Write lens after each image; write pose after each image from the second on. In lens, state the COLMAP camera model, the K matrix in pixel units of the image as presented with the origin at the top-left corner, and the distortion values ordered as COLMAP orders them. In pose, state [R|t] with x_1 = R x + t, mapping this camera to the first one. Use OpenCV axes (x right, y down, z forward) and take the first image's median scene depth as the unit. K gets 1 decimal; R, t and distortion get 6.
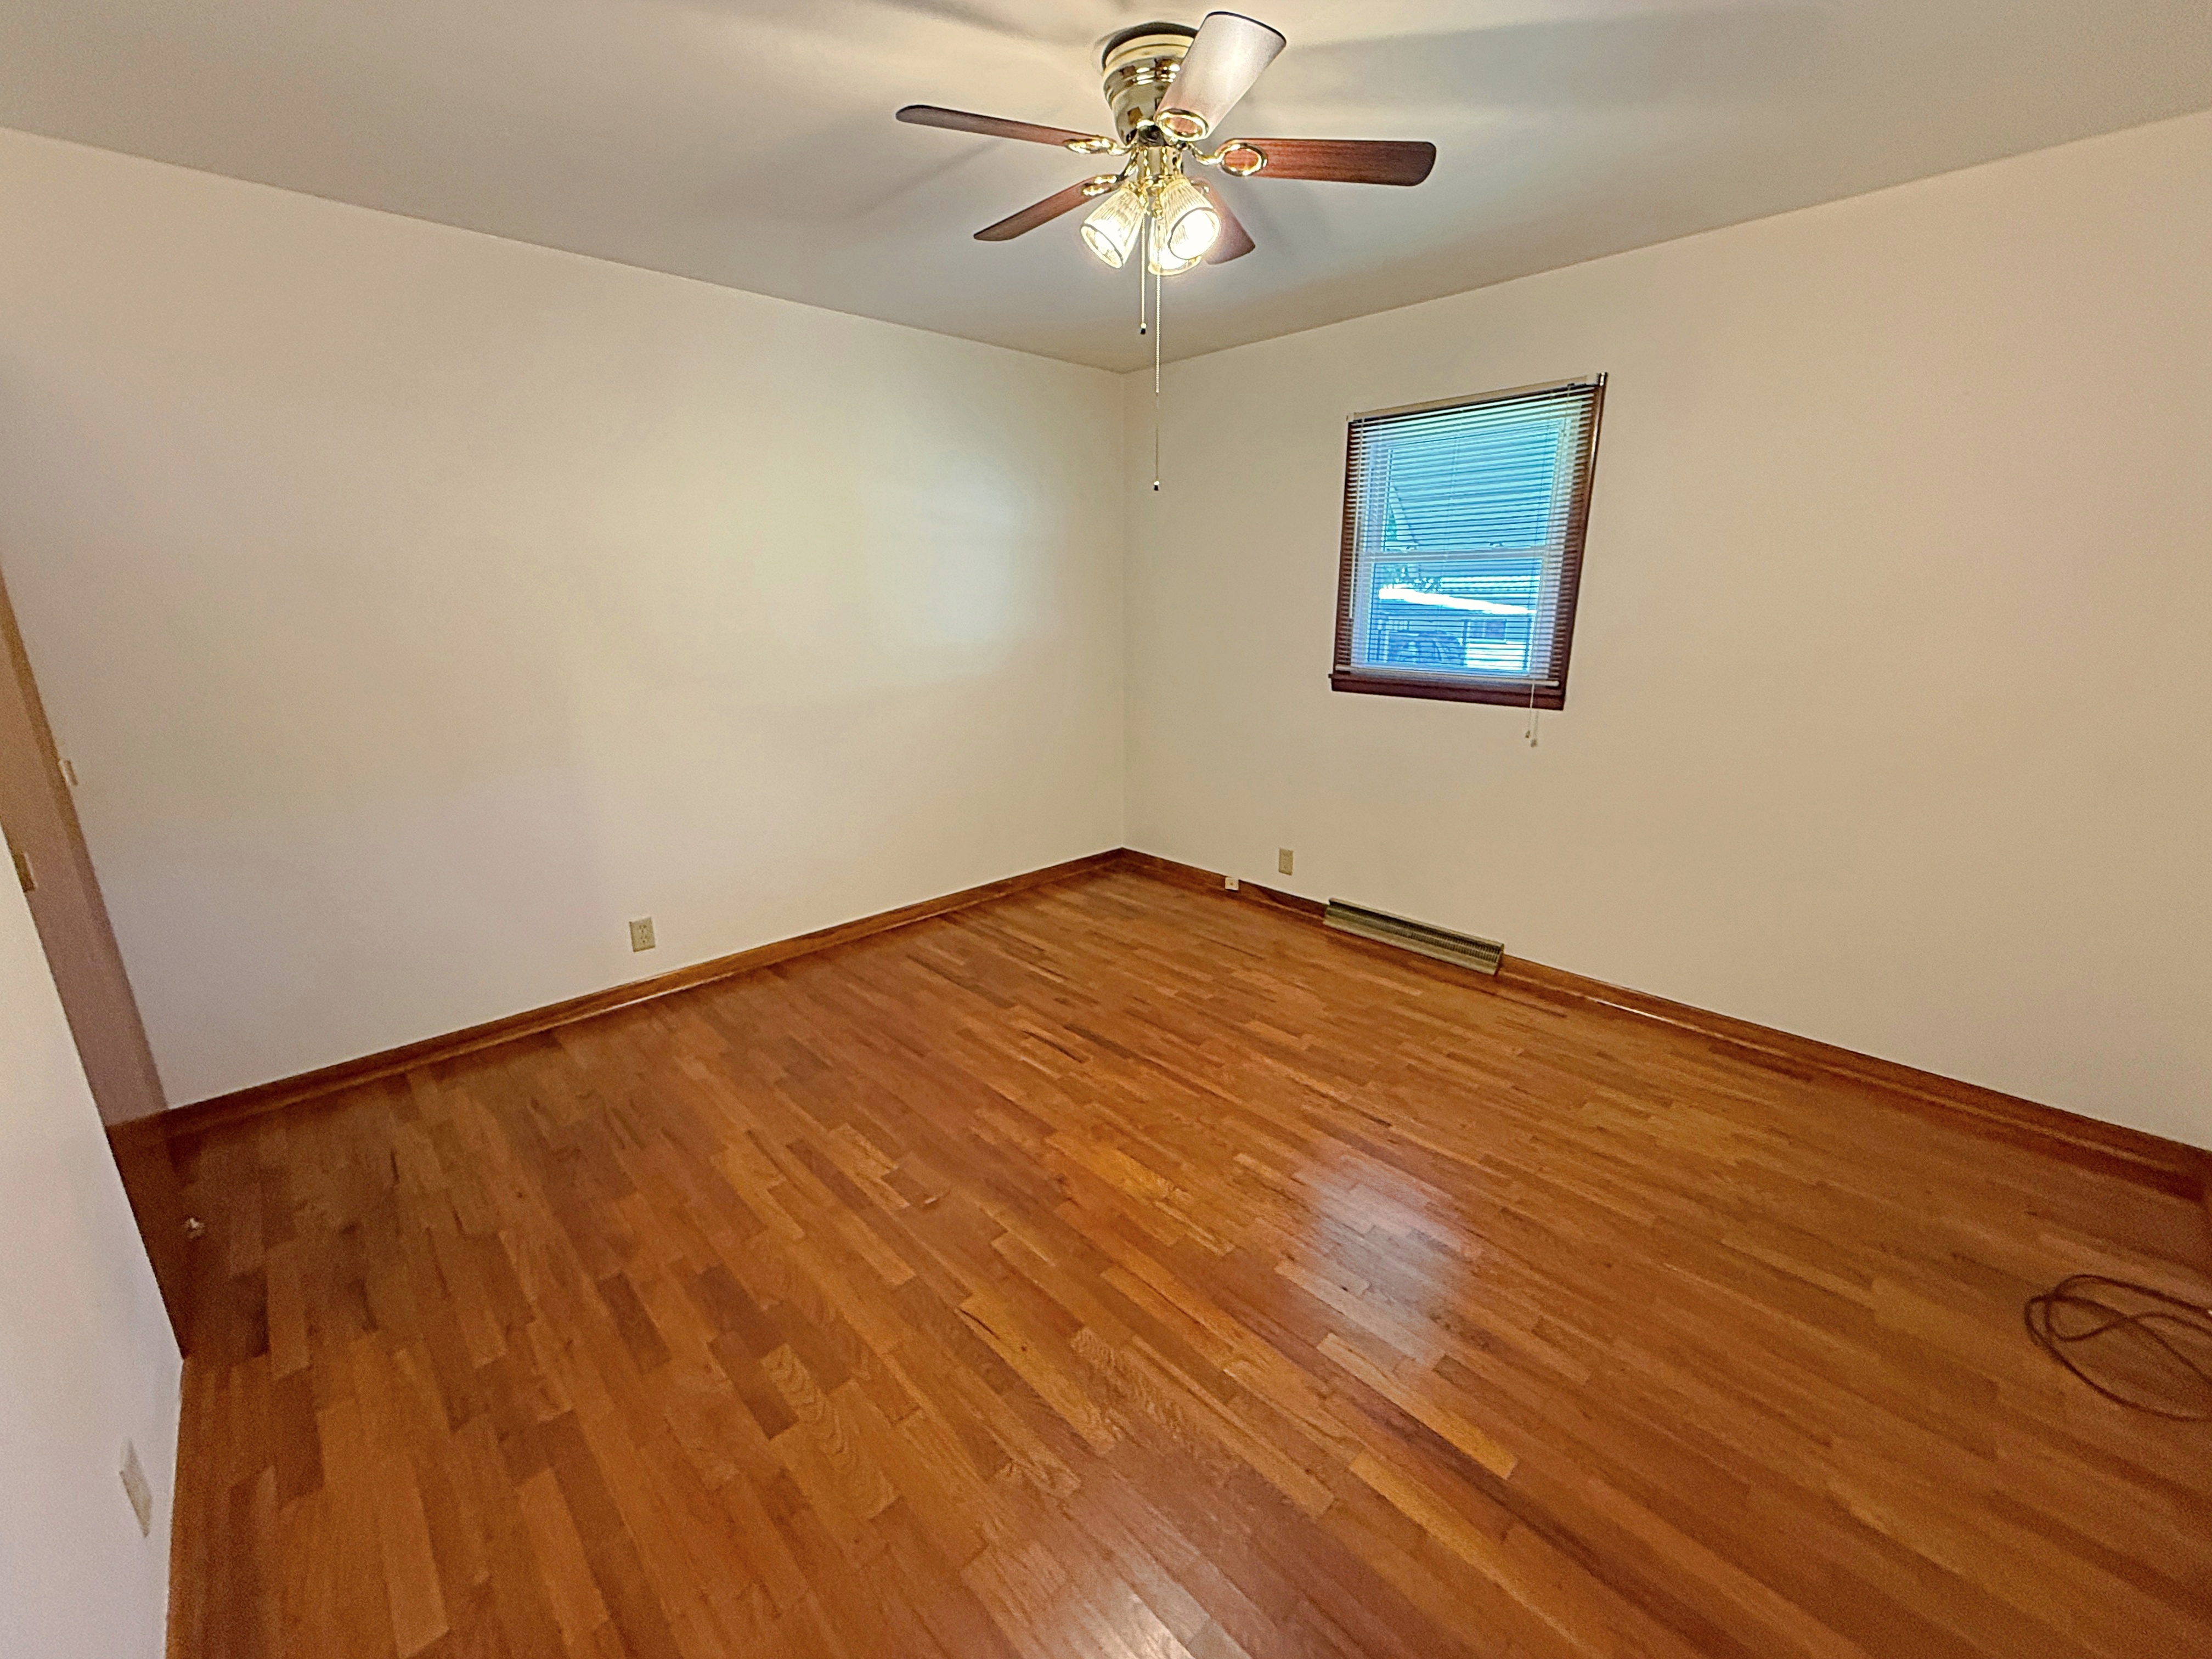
lens RADIAL K [[889.7, 0, 1101.2], [0, 889.7, 840.8], [0, 0, 1]] dist [-0.000462, -0.000078]
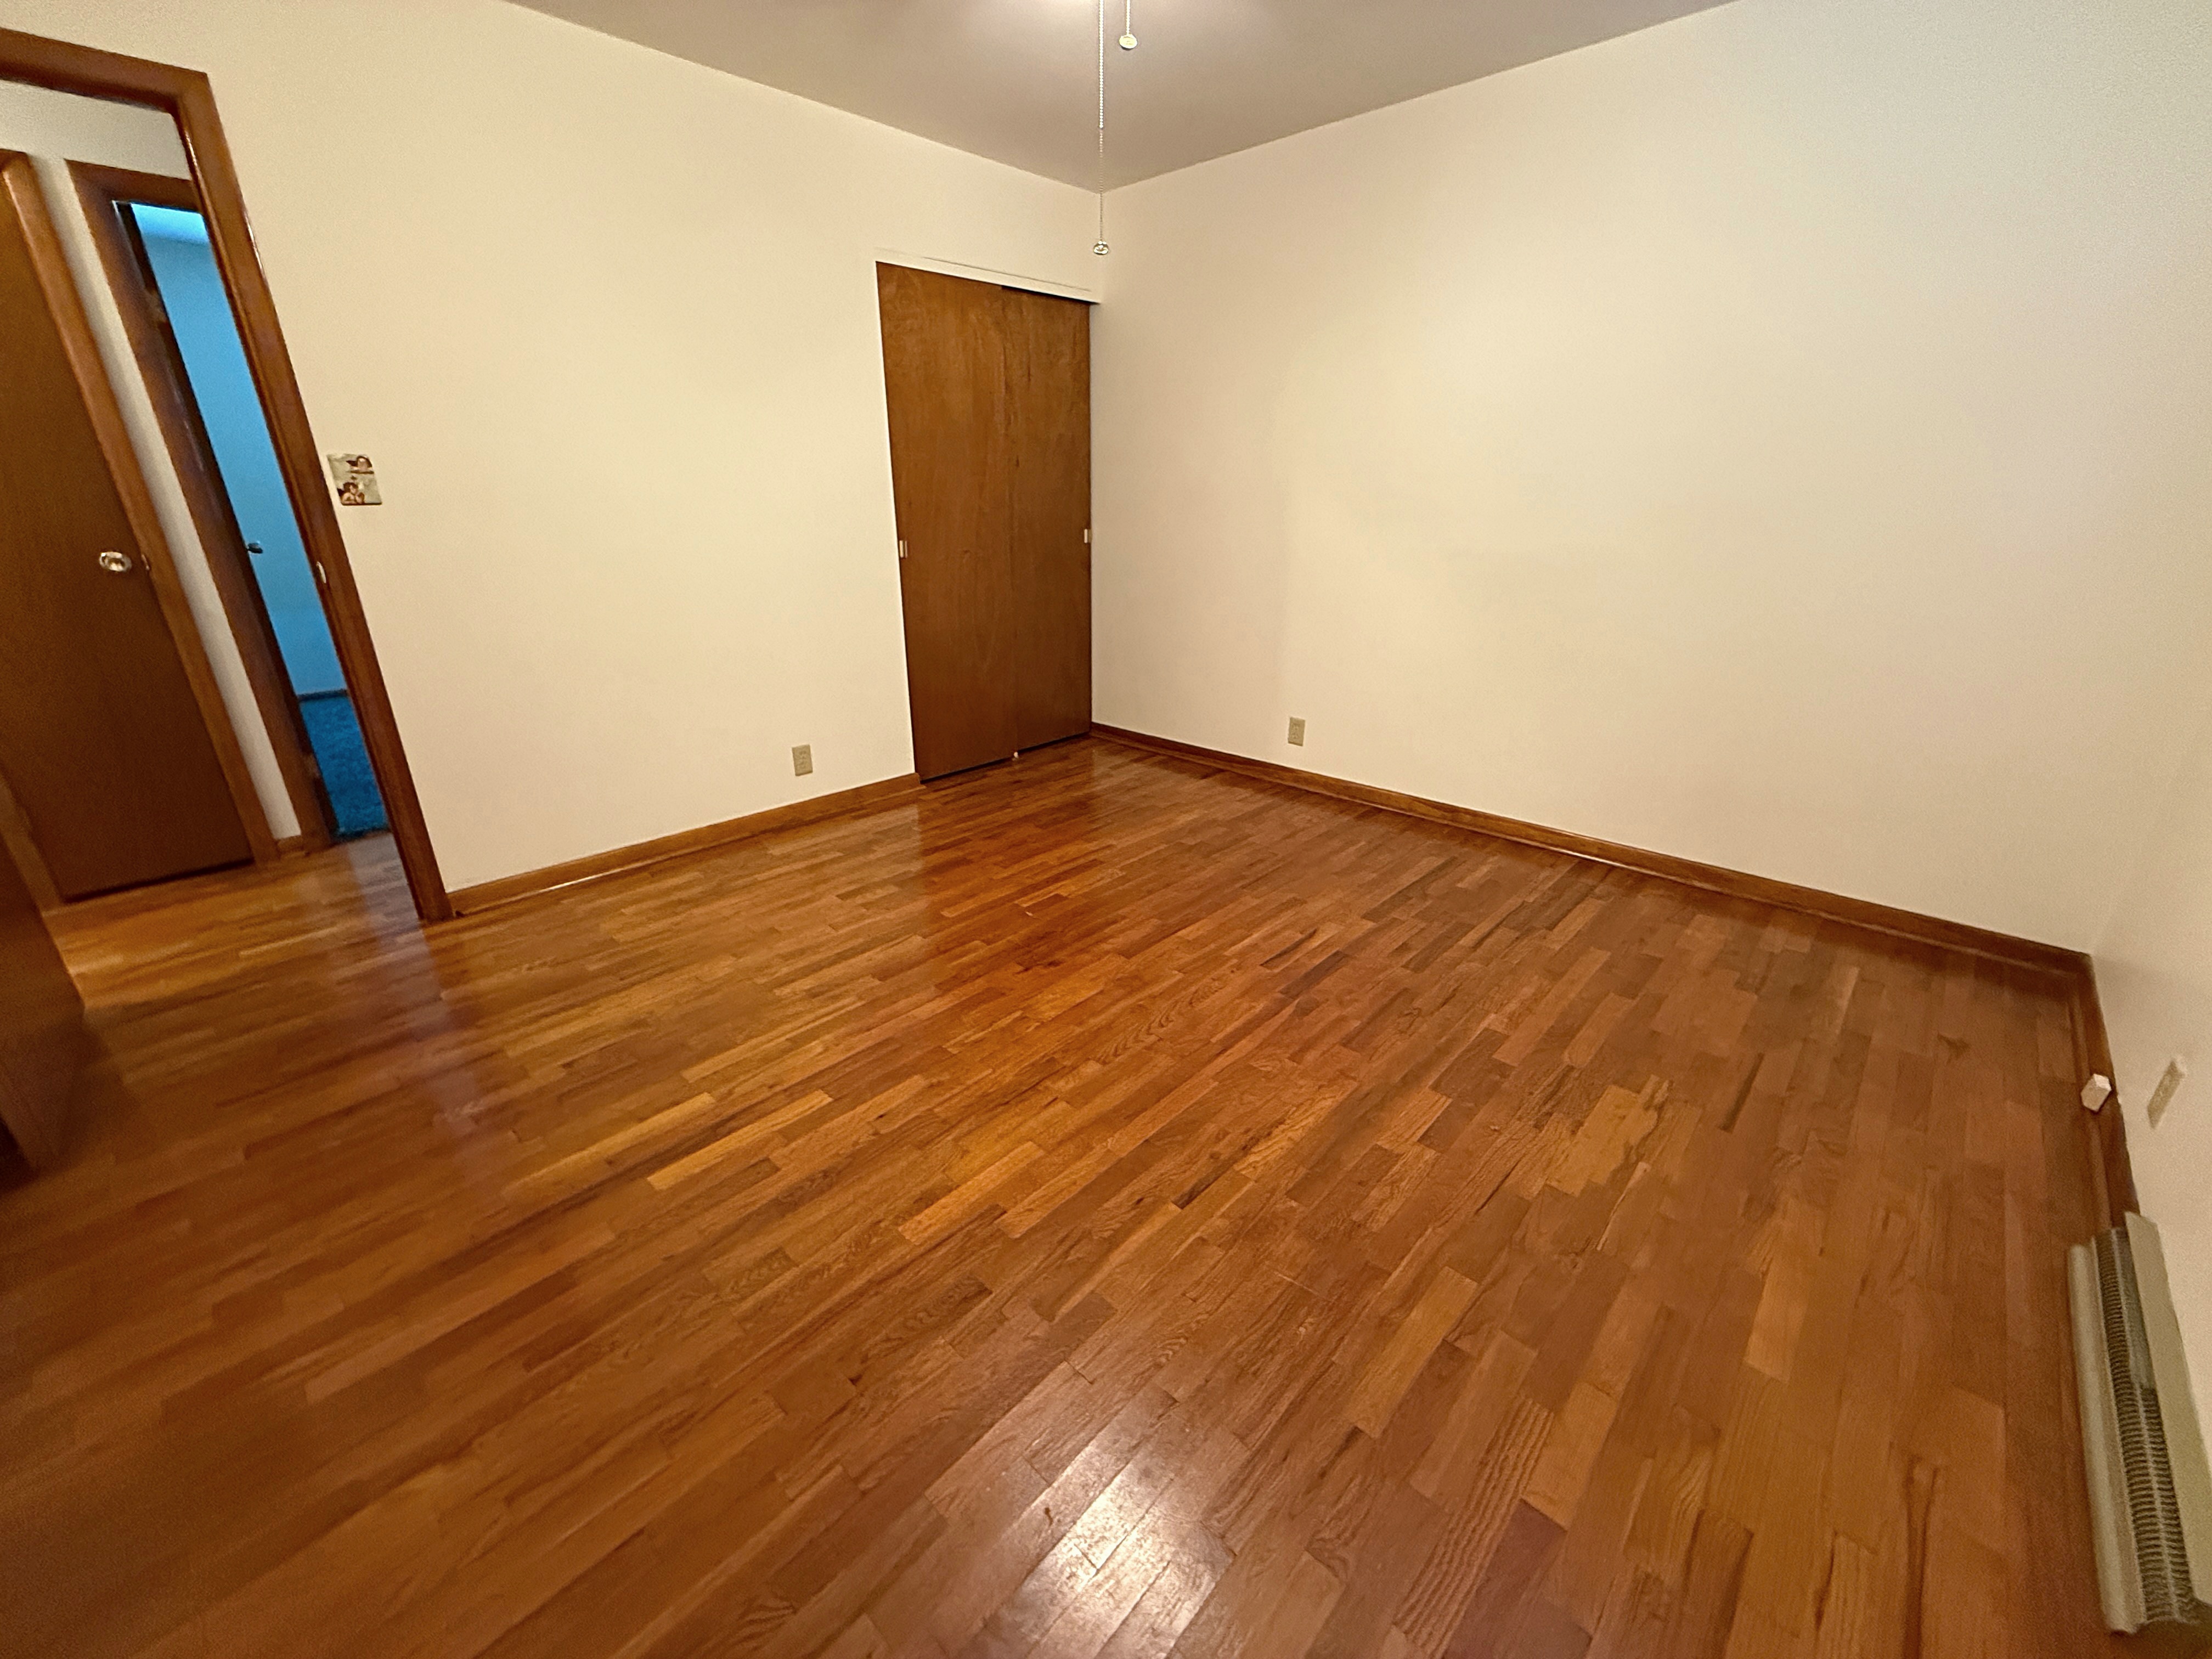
lens RADIAL K [[889.7, 0, 1108.0], [0, 889.7, 825.8], [0, 0, 1]] dist [-0.000462, -0.000078]
pose [[0.048911, 0.357681, -0.932562, 0.734263], [-0.270094, 0.903630, 0.332418, -0.127684], [0.961591, 0.235621, 0.140805, 0.683787]]
